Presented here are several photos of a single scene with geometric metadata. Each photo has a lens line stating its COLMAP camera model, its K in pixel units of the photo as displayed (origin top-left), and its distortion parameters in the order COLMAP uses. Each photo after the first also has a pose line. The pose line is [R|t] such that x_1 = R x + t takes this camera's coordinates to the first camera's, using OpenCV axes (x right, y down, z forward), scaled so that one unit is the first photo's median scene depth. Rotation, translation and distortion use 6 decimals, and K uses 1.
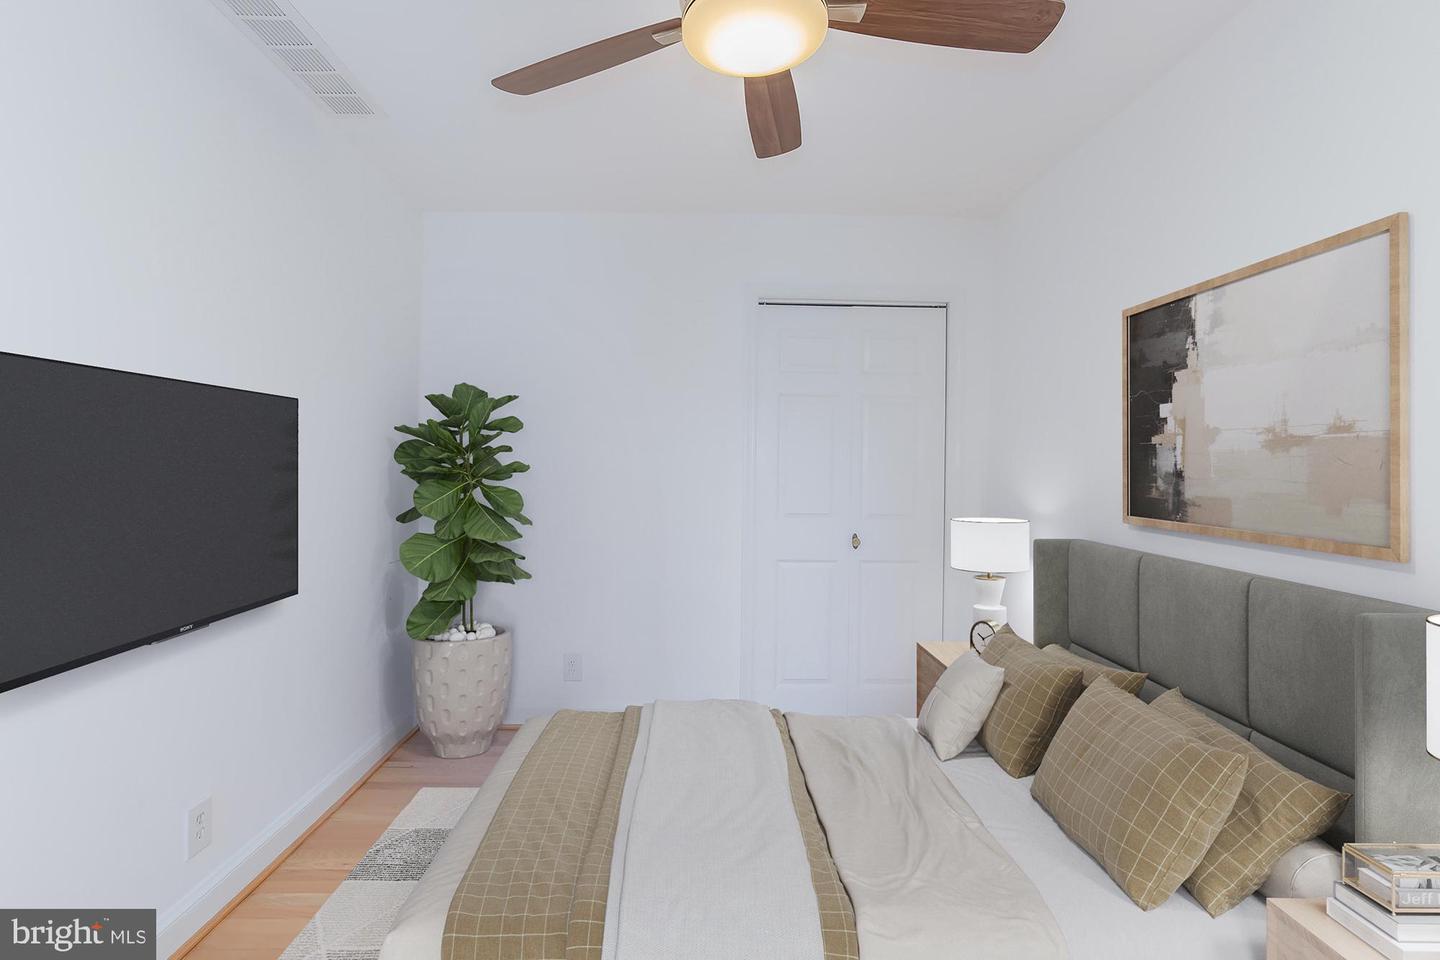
lens RADIAL K [[684.0, 0, 707.4], [0, 684.0, 474.2], [0, 0, 1]] dist [-0.017414, 0.006996]
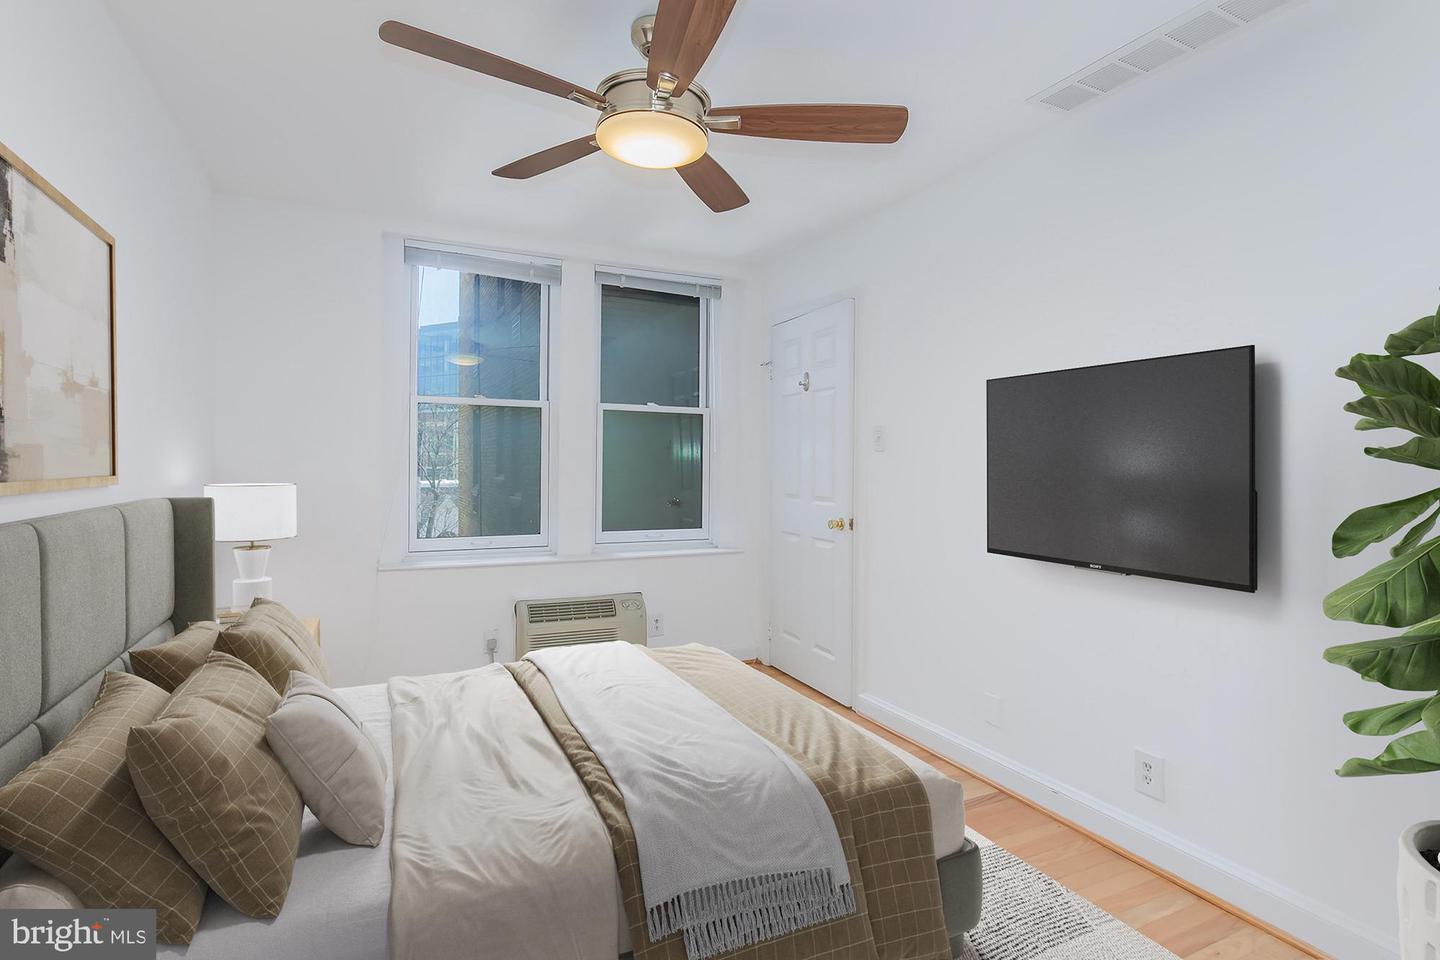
lens RADIAL K [[684.0, 0, 707.4], [0, 684.0, 474.2], [0, 0, 1]] dist [-0.017414, 0.006996]
pose [[-0.908797, 0.011305, -0.417086, 0.346657], [-0.005133, 0.999254, 0.038268, 0.033648], [0.417207, 0.036919, -0.908061, 1.988481]]
